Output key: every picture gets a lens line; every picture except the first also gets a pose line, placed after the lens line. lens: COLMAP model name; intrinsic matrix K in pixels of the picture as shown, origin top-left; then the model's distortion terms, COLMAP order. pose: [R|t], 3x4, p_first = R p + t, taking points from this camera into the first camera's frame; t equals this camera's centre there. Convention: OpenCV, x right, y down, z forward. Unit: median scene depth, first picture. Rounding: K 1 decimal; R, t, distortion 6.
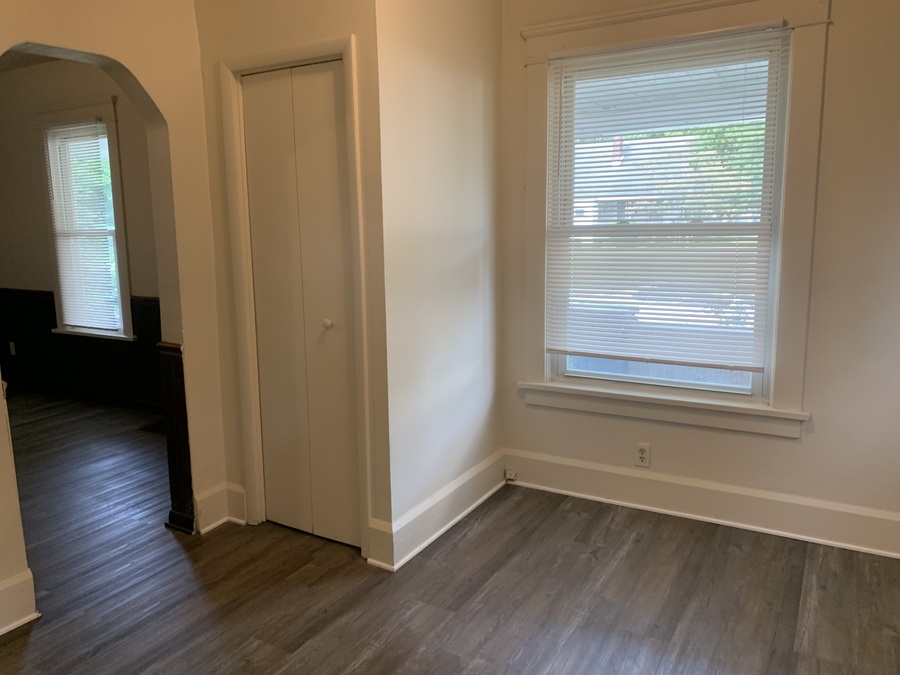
lens RADIAL K [[692.6, 0, 444.6], [0, 692.6, 335.3], [0, 0, 1]] dist [0.010572, -0.008363]
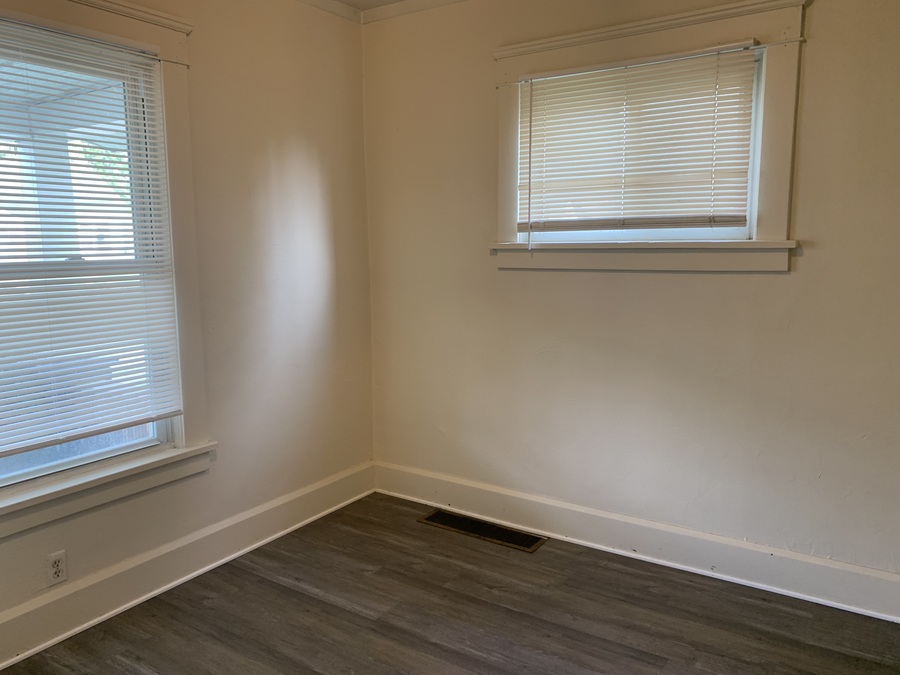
lens RADIAL K [[692.6, 0, 446.3], [0, 692.6, 345.4], [0, 0, 1]] dist [0.010572, -0.008363]
pose [[0.058361, -0.126259, 0.990279, -0.449378], [0.173907, 0.978088, 0.114456, -0.084553], [-0.983031, 0.165537, 0.079040, 0.540341]]
